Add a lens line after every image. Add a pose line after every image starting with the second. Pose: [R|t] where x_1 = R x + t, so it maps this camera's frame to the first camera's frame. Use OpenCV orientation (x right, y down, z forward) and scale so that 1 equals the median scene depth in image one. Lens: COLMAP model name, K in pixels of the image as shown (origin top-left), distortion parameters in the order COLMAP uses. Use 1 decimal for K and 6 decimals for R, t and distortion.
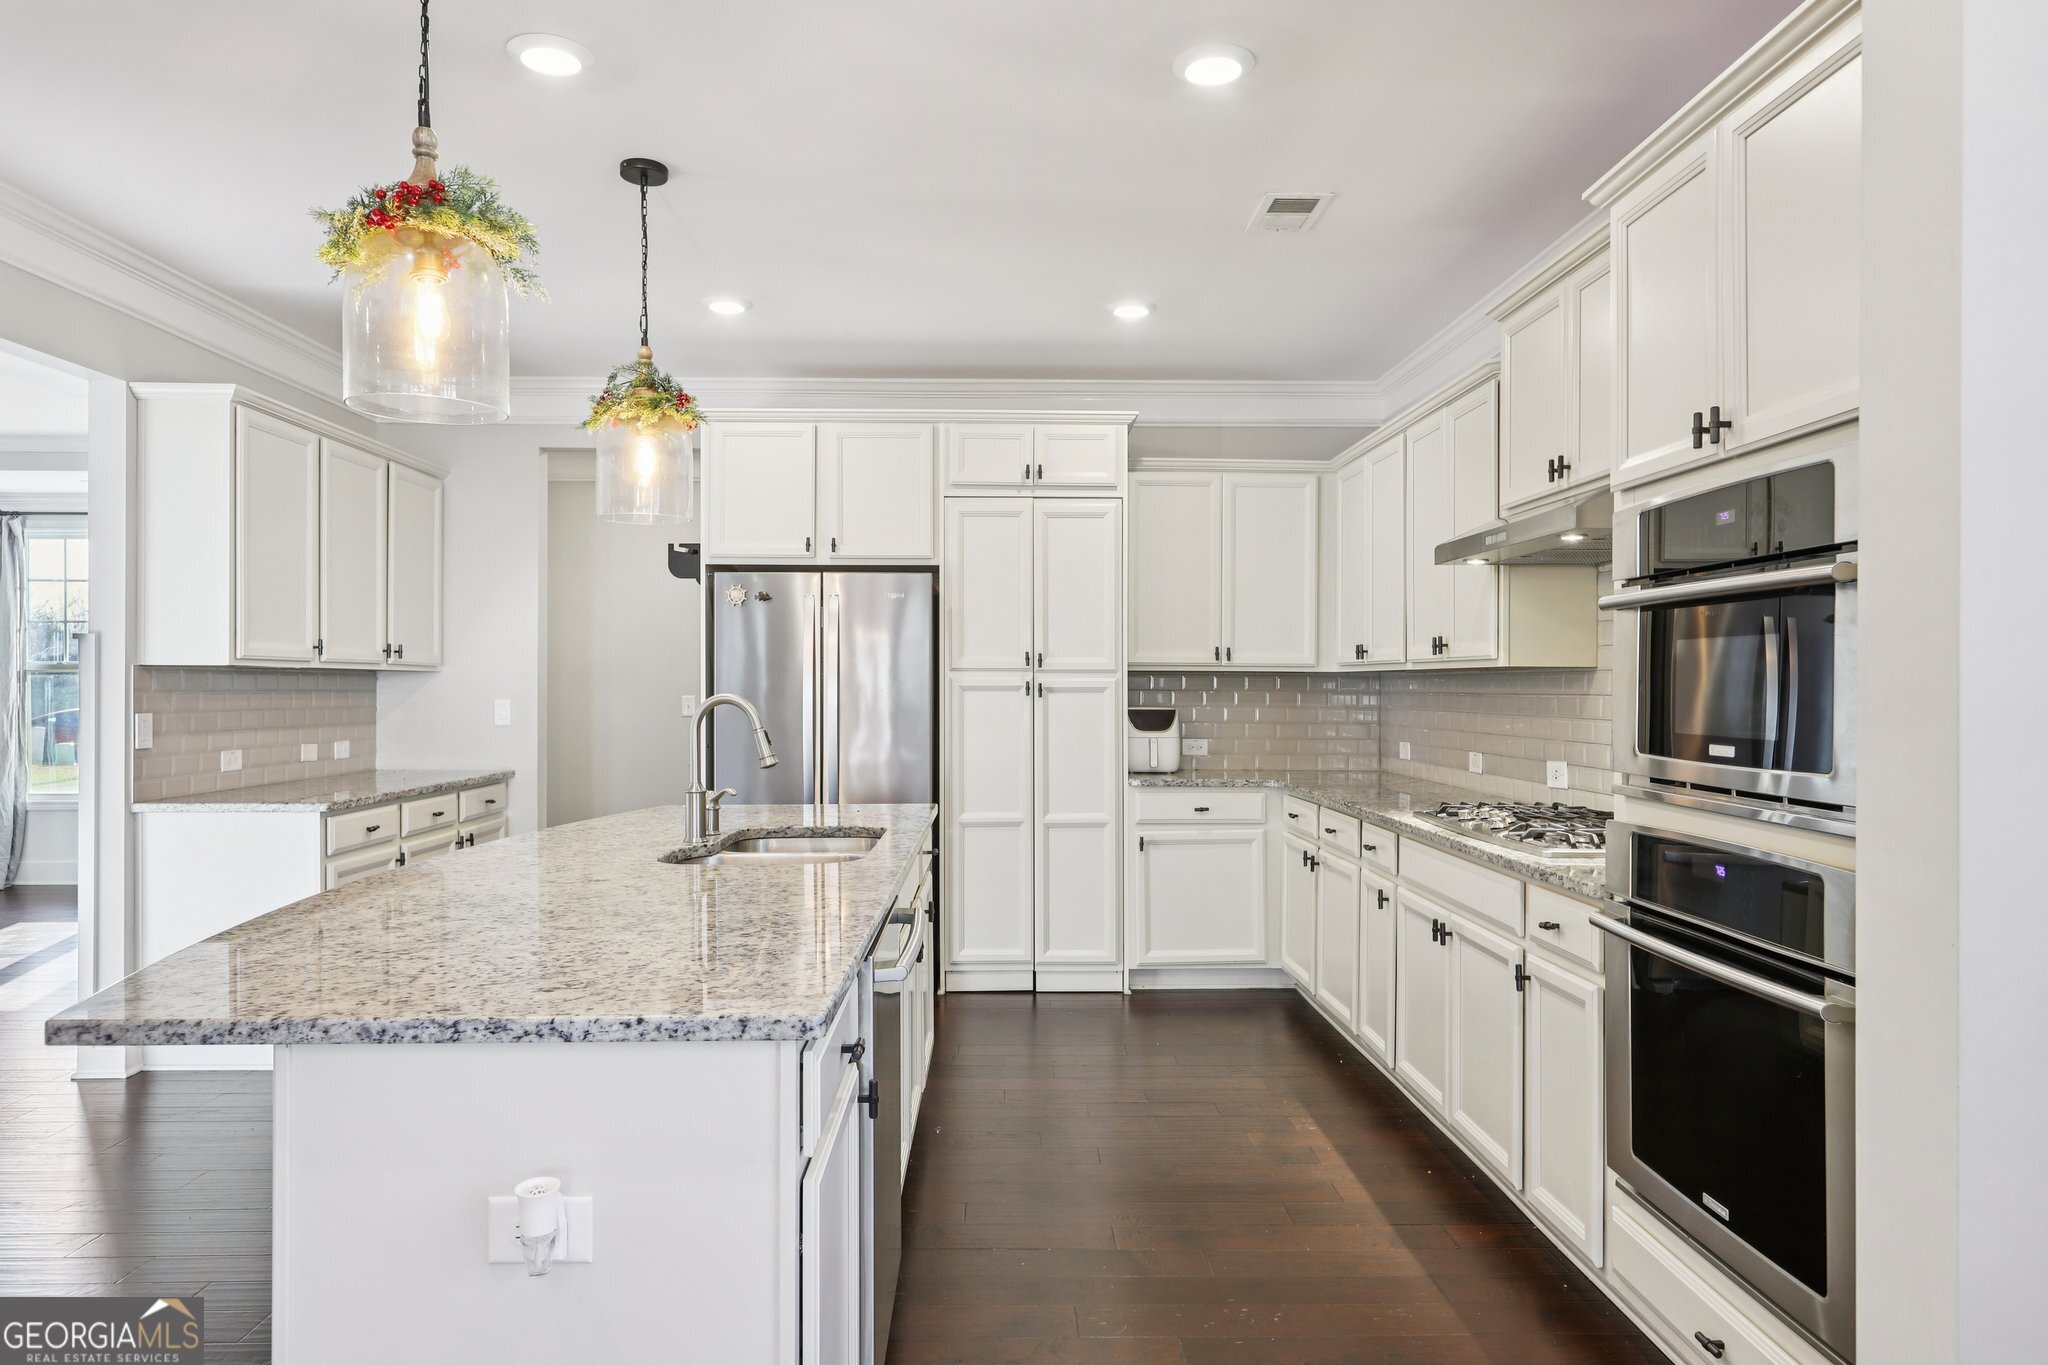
lens RADIAL K [[1235.1, 0, 1024.9], [0, 1235.1, 683.0], [0, 0, 1]] dist [-0.004485, -0.000935]
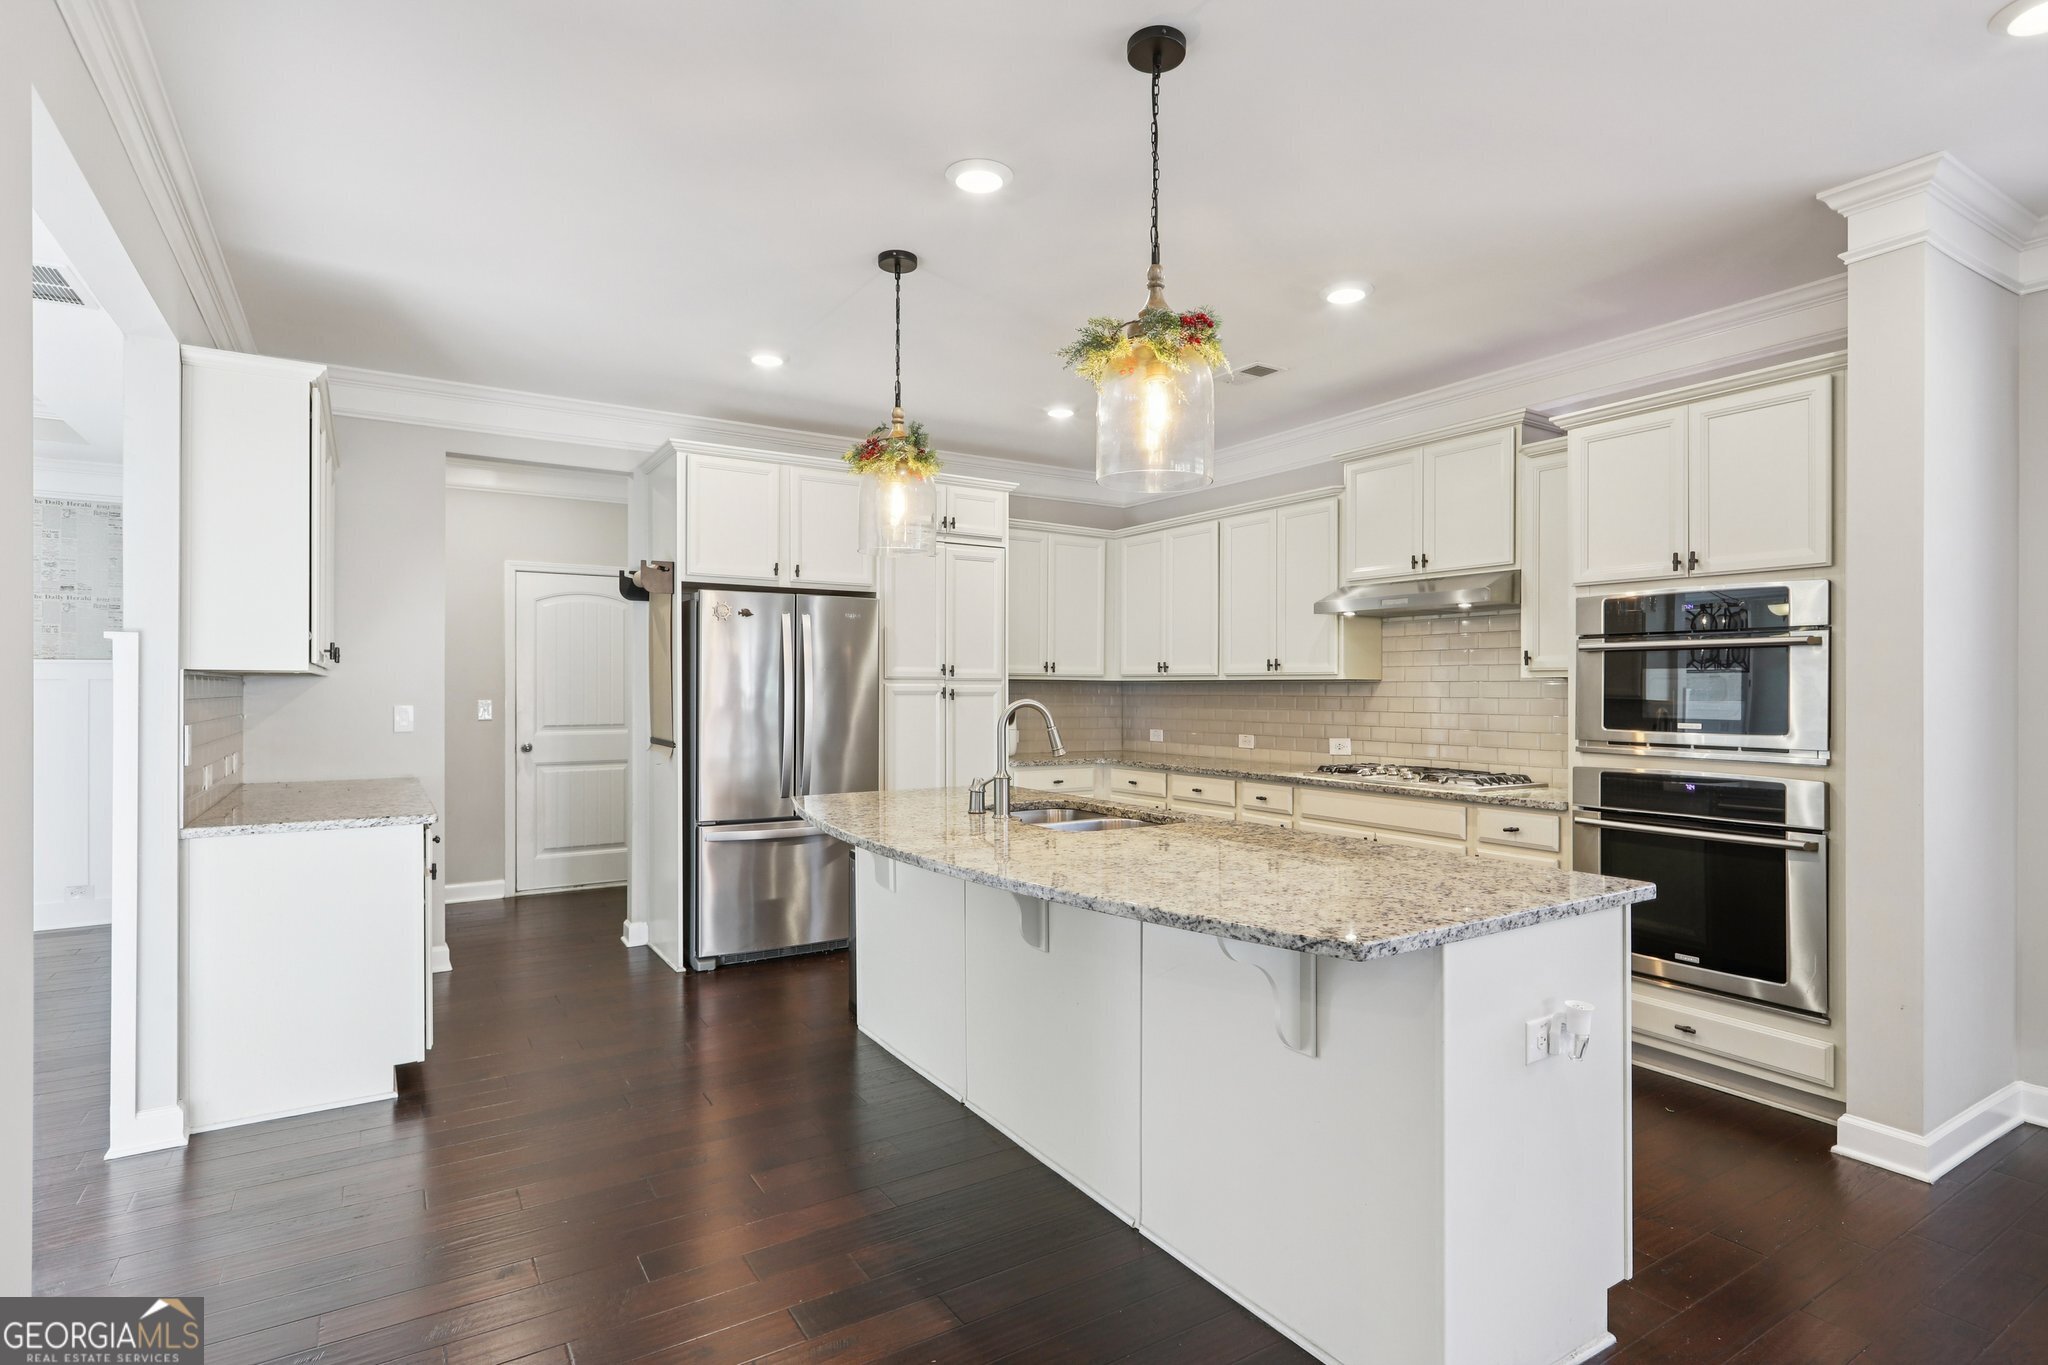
lens RADIAL K [[1019.7, 0, 1027.1], [0, 1019.7, 685.1], [0, 0, 1]] dist [-0.002581, 0.001320]
pose [[0.855316, 0.001552, 0.518104, -0.477142], [-0.001574, 0.999999, -0.000398, -0.003547], [-0.518104, -0.000475, 0.855317, 0.062442]]
